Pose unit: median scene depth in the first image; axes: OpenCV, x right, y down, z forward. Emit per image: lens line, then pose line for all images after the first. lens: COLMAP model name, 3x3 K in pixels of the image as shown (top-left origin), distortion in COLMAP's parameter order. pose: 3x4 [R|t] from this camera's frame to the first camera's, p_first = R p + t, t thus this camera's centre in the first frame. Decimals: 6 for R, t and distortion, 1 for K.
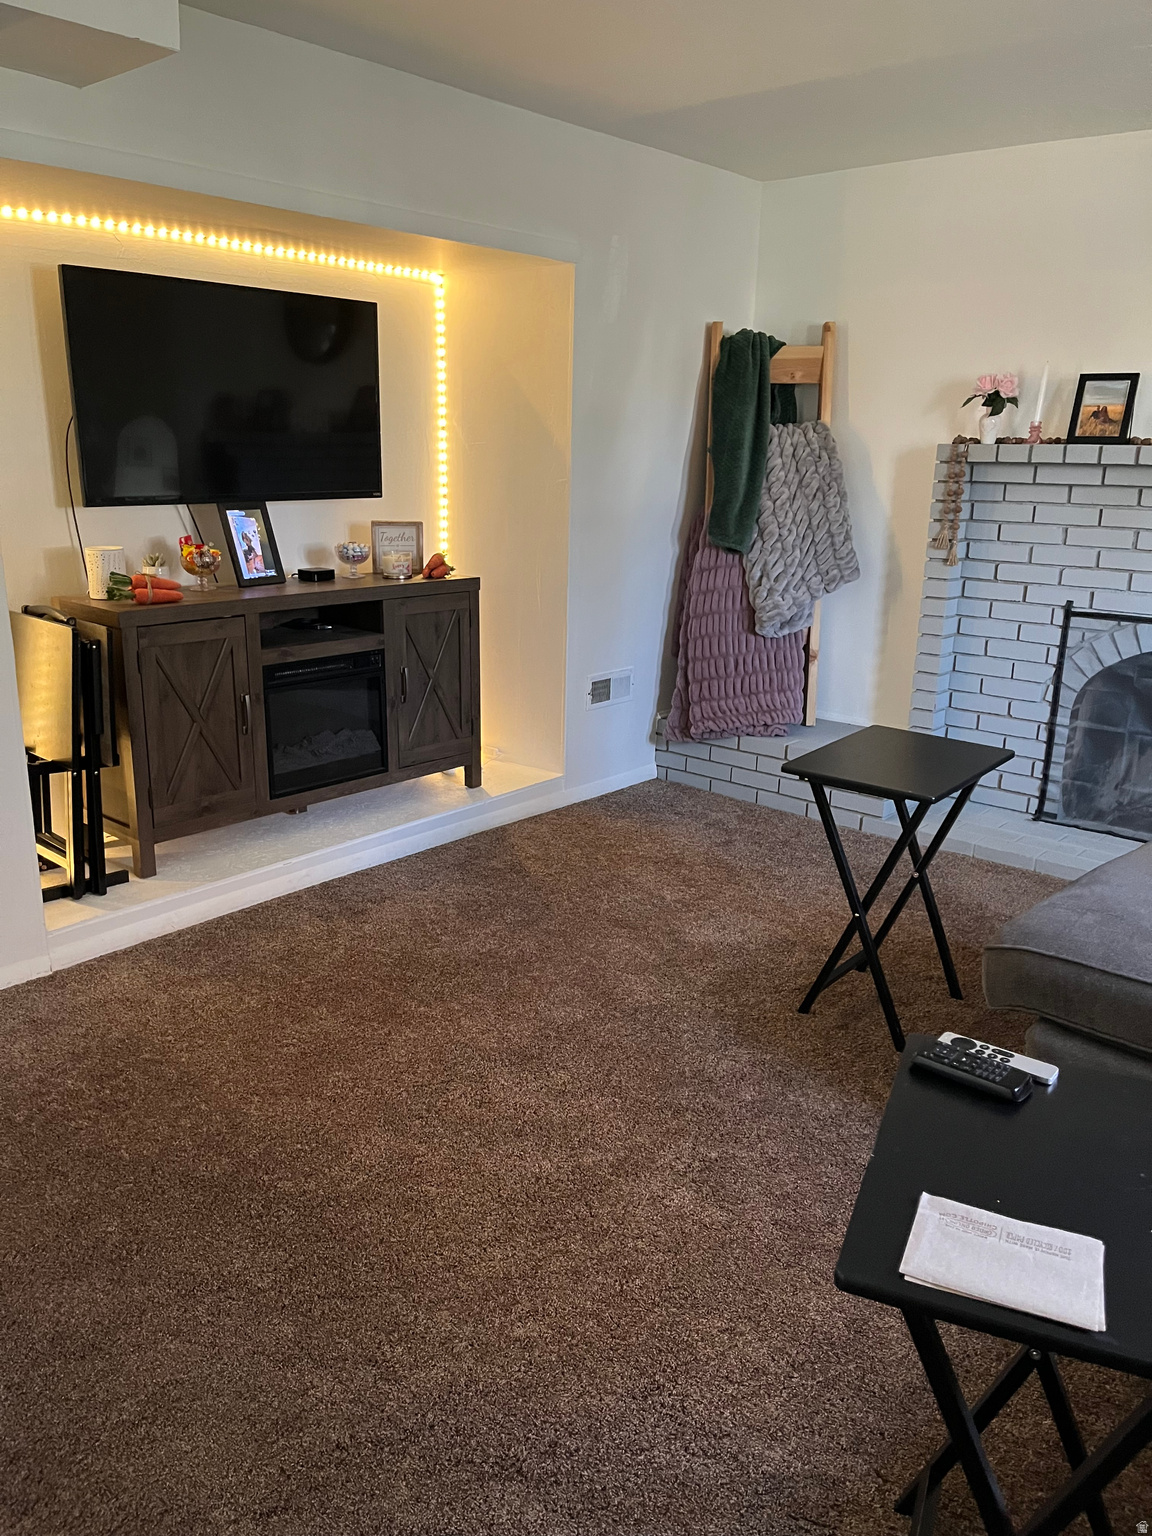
lens RADIAL K [[1198.6, 0, 578.4], [0, 1198.6, 780.6], [0, 0, 1]] dist [0.041078, -0.035517]
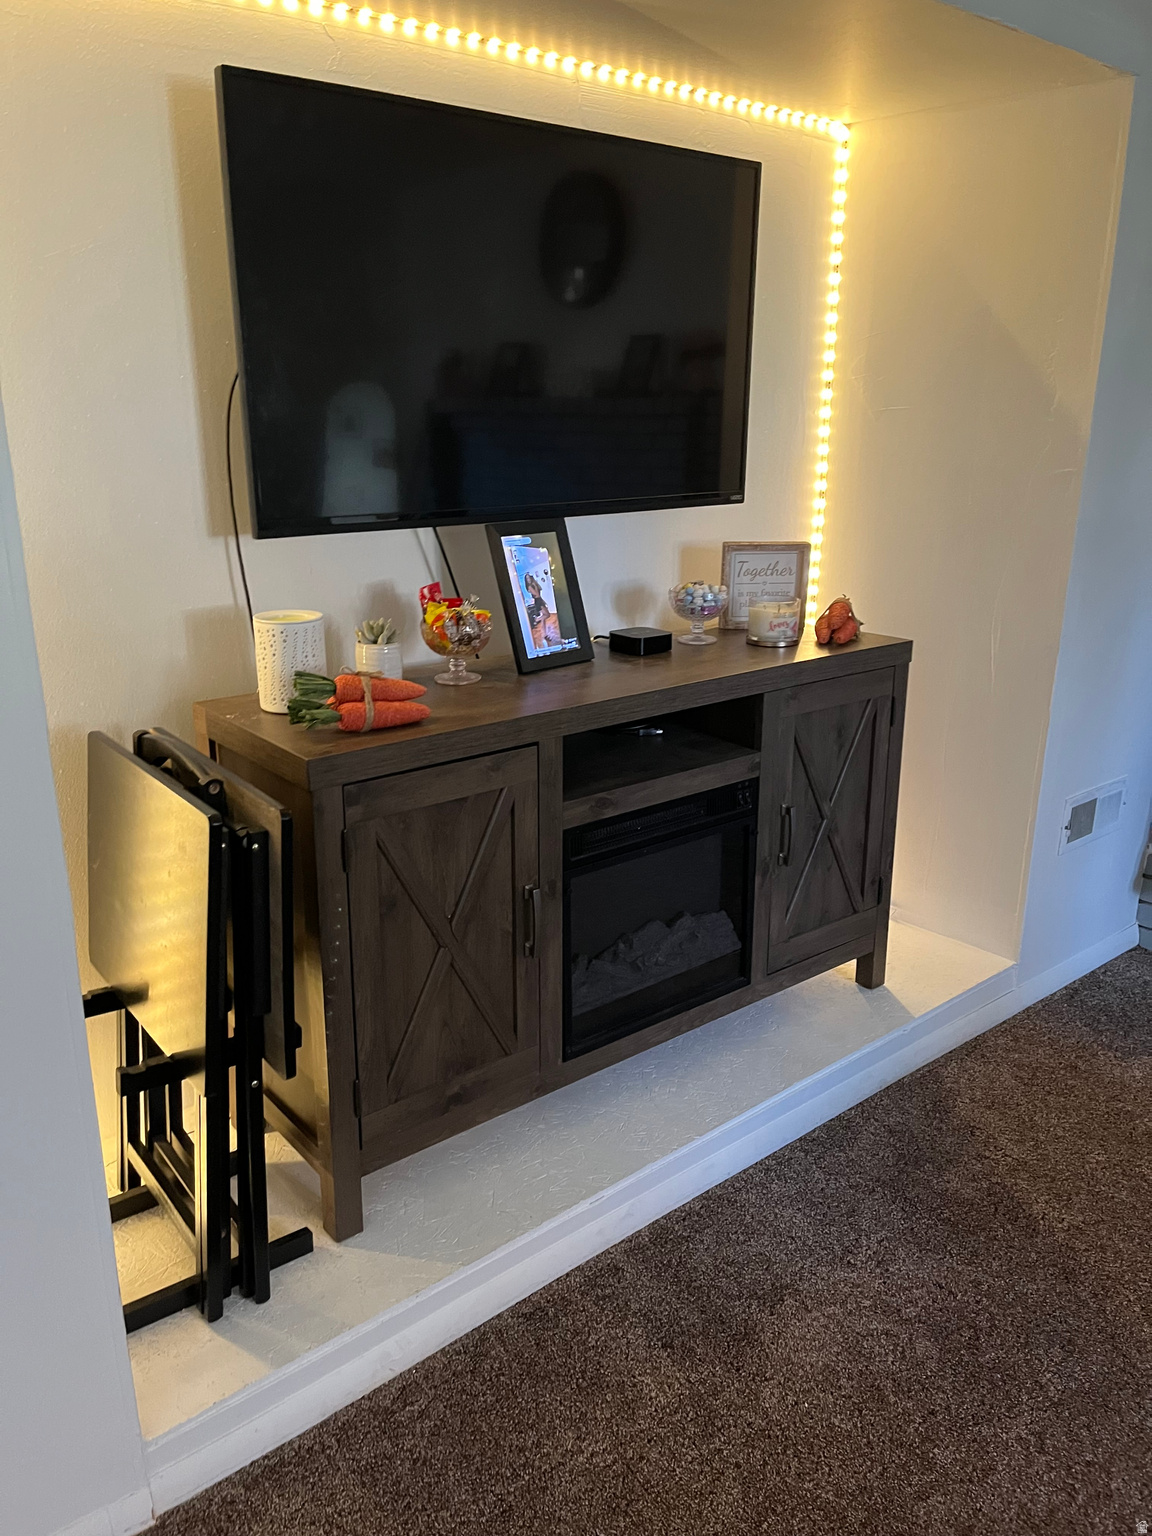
lens RADIAL K [[1198.6, 0, 577.7], [0, 1198.6, 760.9], [0, 0, 1]] dist [0.041078, -0.035517]
pose [[0.987973, 0.031273, -0.151429, -0.170358], [-0.029916, 0.999489, 0.011229, -0.127923], [0.151703, -0.006564, 0.988404, 0.457064]]
